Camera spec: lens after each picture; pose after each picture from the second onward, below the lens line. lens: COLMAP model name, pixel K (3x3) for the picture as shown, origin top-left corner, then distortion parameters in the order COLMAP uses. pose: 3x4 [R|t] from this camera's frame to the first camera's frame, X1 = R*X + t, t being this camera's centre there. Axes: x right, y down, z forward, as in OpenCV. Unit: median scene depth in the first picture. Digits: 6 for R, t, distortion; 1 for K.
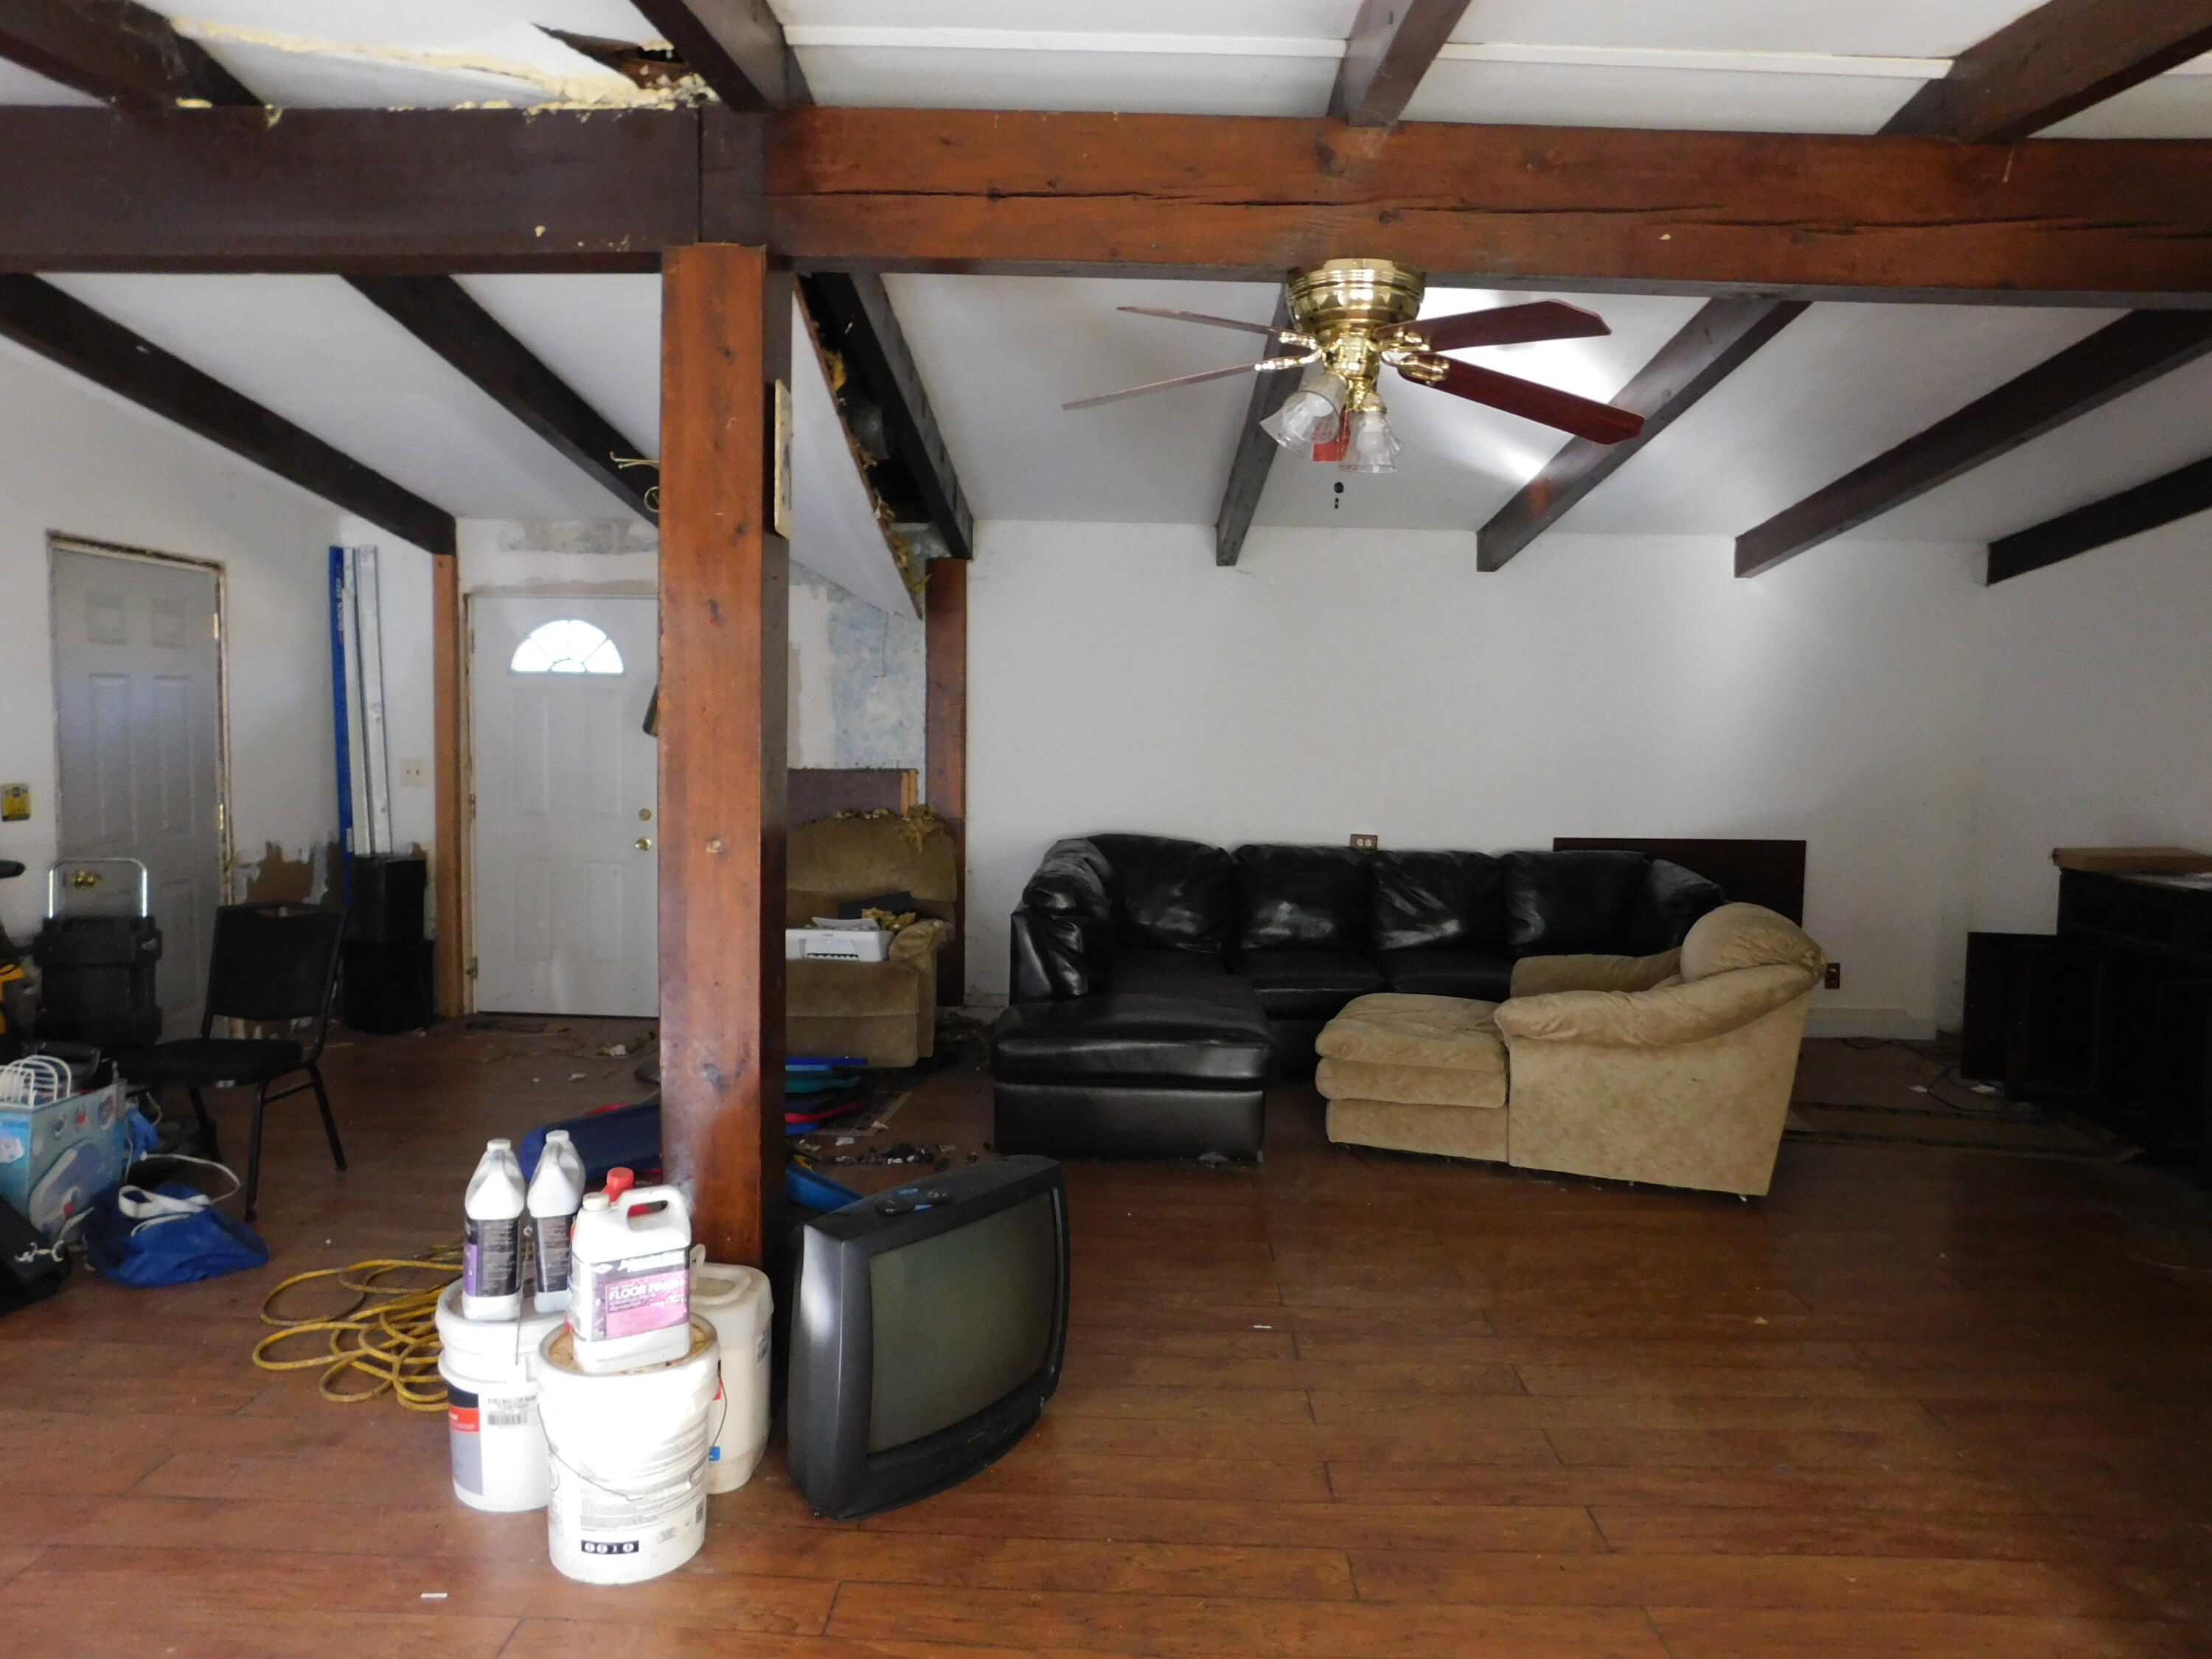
lens RADIAL K [[1447.5, 0, 1099.4], [0, 1447.5, 814.3], [0, 0, 1]] dist [-0.078013, 0.056627]
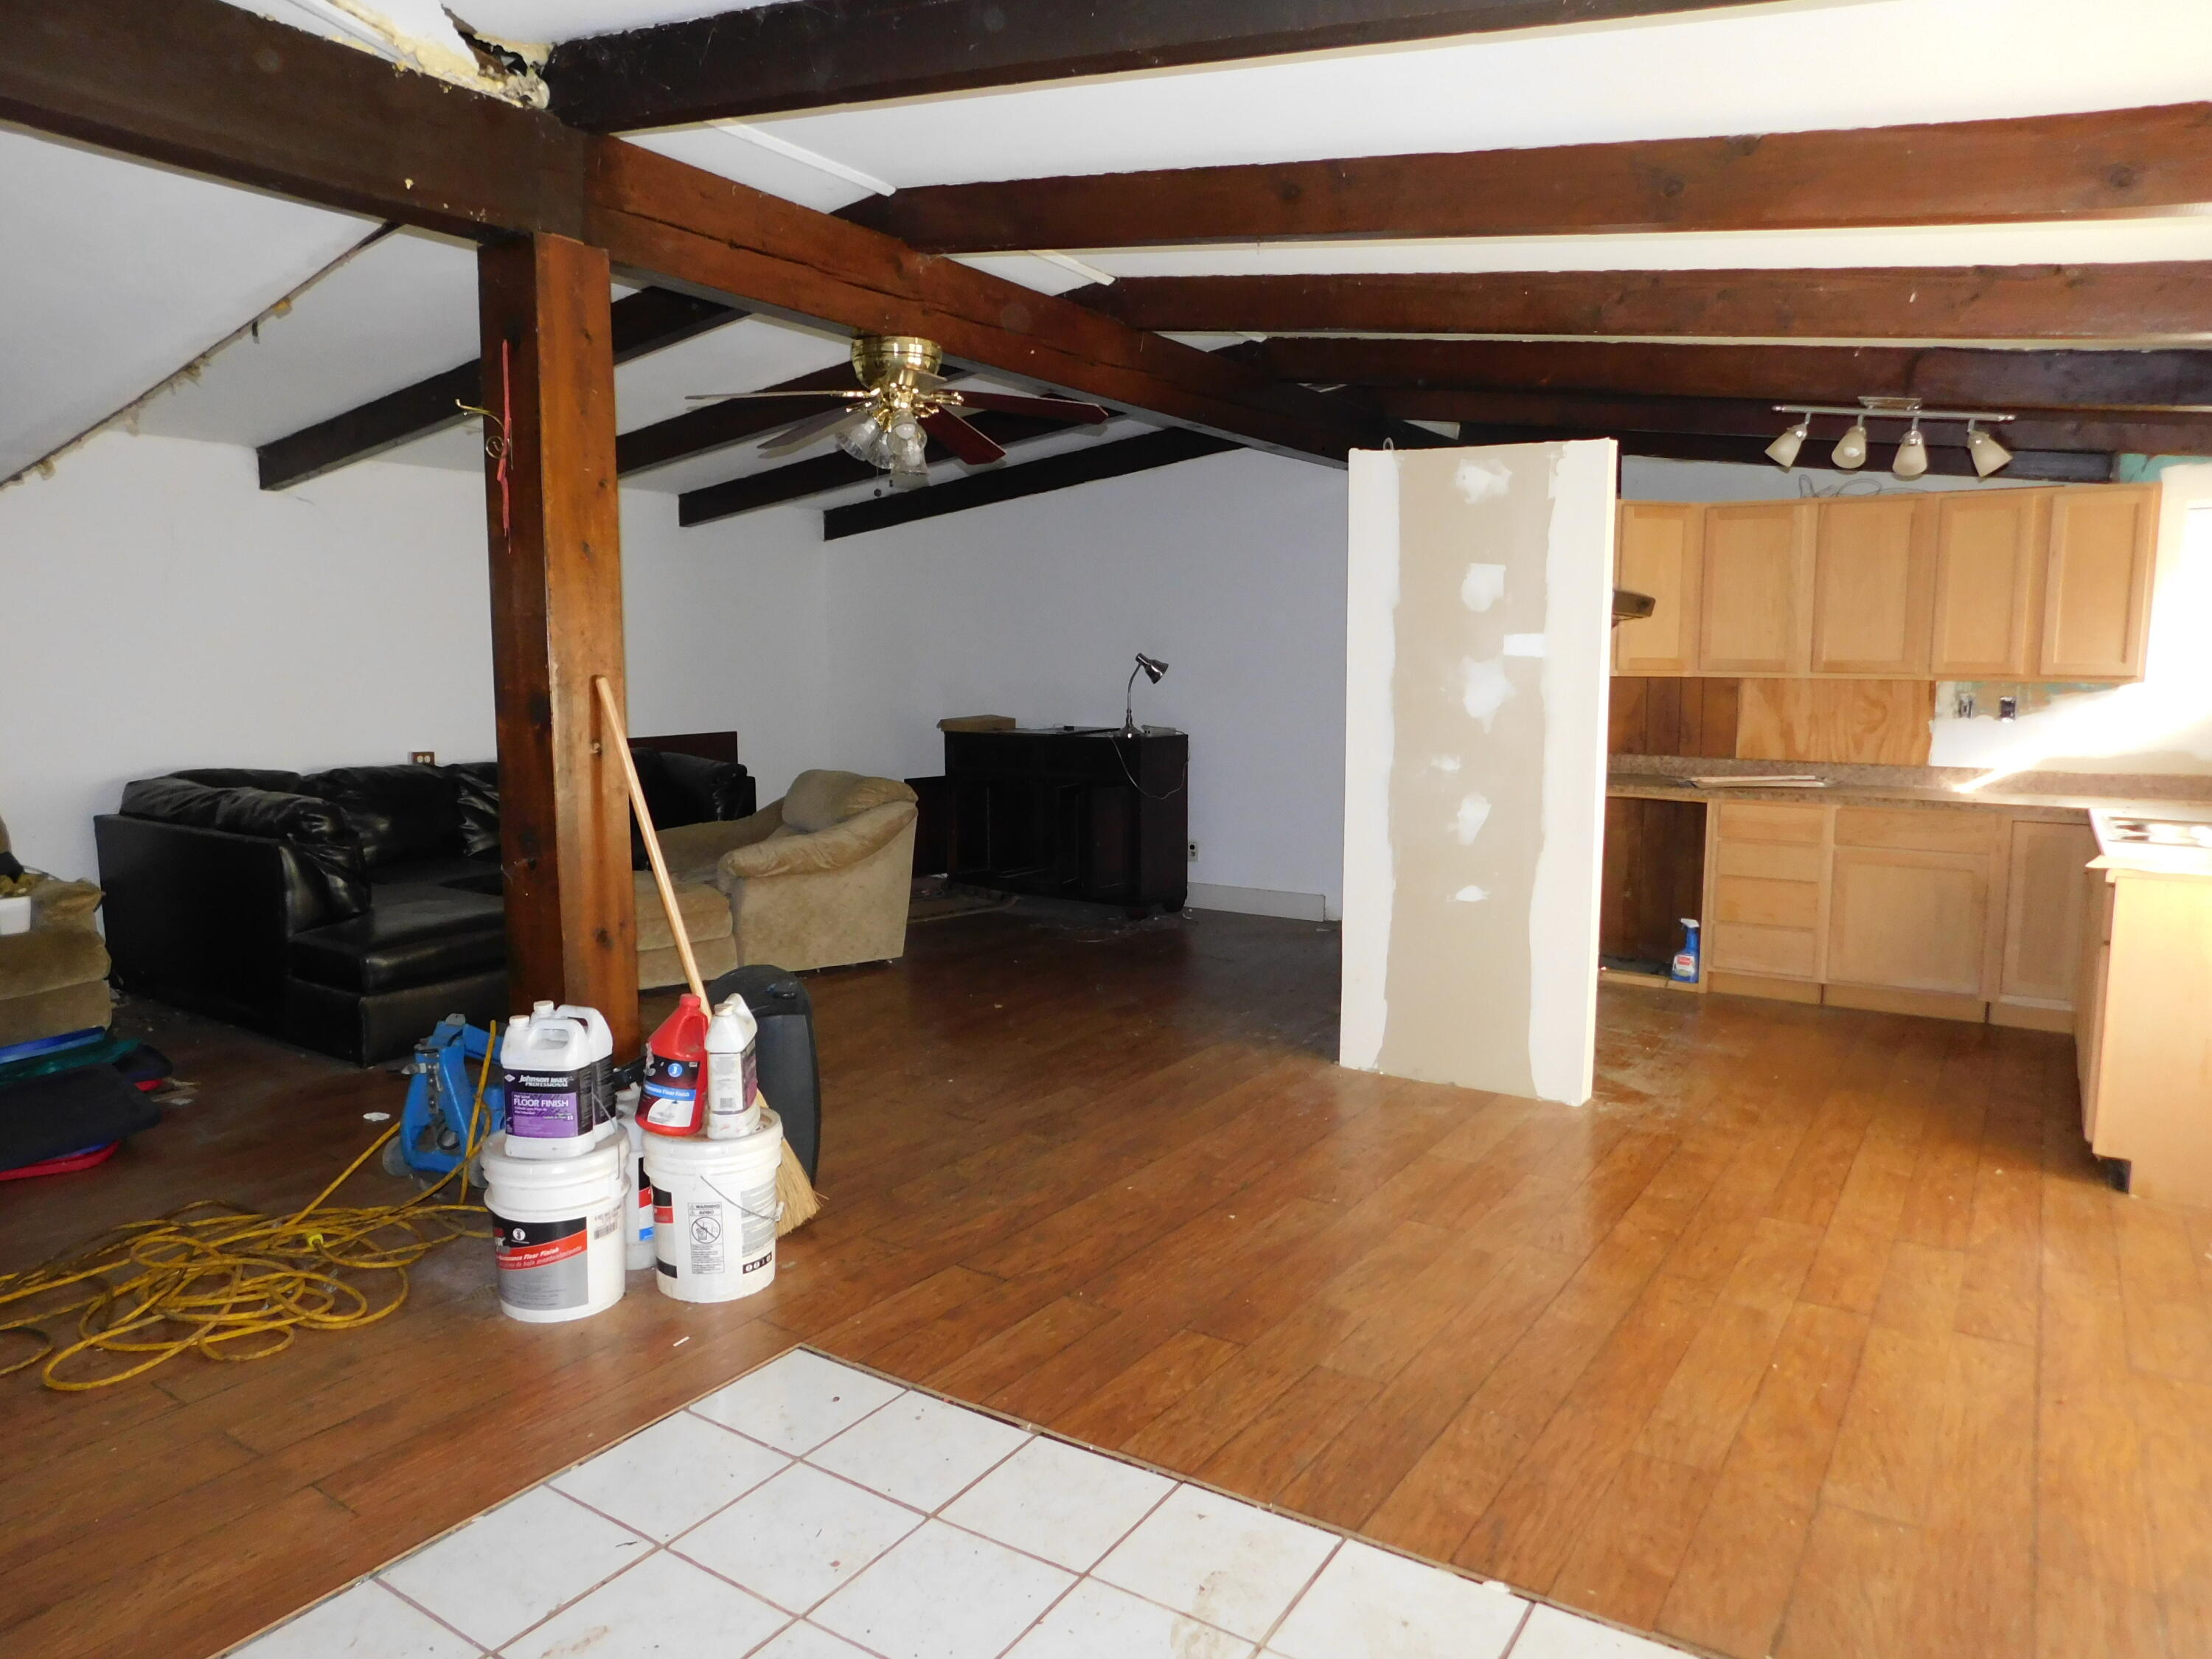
lens RADIAL K [[1447.5, 0, 1099.4], [0, 1447.5, 814.3], [0, 0, 1]] dist [-0.078013, 0.056627]
pose [[0.544020, -0.110409, 0.831776, -1.044295], [0.066572, 0.993859, 0.088383, -0.000572], [-0.836427, 0.007291, 0.548030, -0.009946]]
